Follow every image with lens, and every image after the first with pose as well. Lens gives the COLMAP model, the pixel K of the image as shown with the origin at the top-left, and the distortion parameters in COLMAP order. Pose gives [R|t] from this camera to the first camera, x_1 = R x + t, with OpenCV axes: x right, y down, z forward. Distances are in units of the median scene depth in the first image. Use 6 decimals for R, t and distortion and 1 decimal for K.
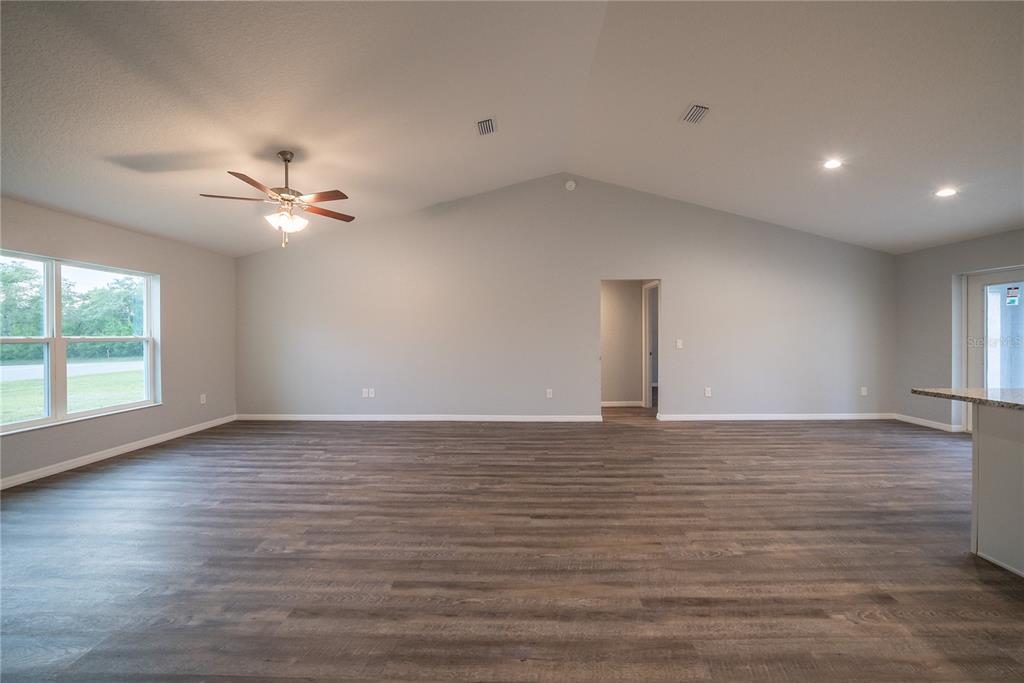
lens RADIAL K [[354.0, 0, 511.9], [0, 354.0, 338.9], [0, 0, 1]] dist [-0.008595, 0.000349]
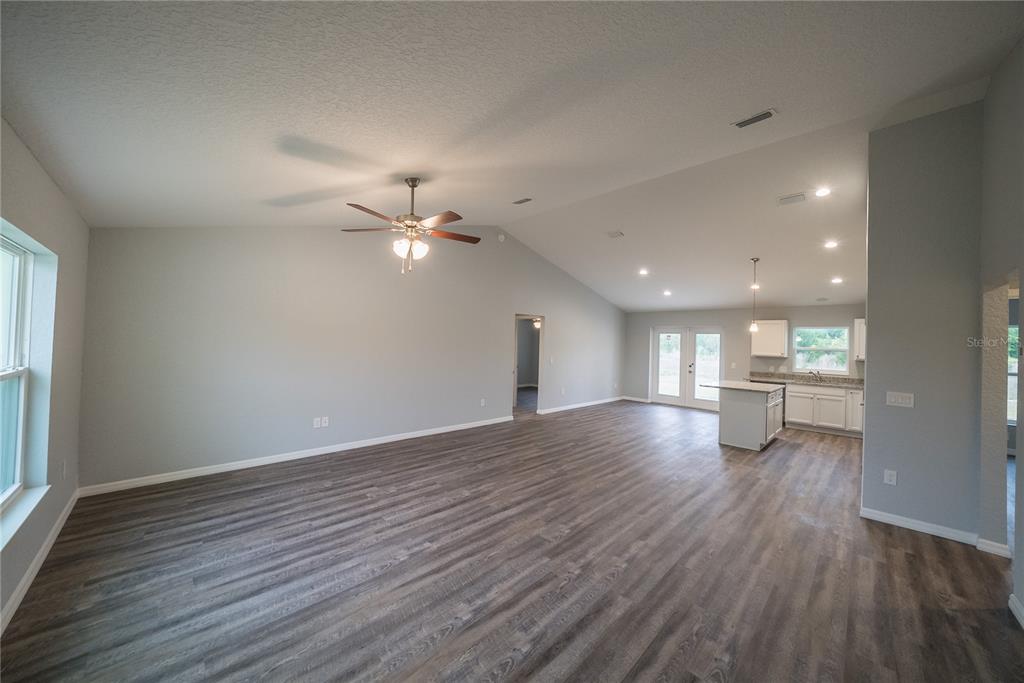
lens RADIAL K [[354.0, 0, 510.2], [0, 354.0, 340.5], [0, 0, 1]] dist [-0.008595, 0.000349]
pose [[0.694289, 0.032961, 0.718942, -1.082182], [-0.028329, 0.999428, -0.018463, -0.061588], [-0.719139, -0.007548, 0.694825, 0.129033]]
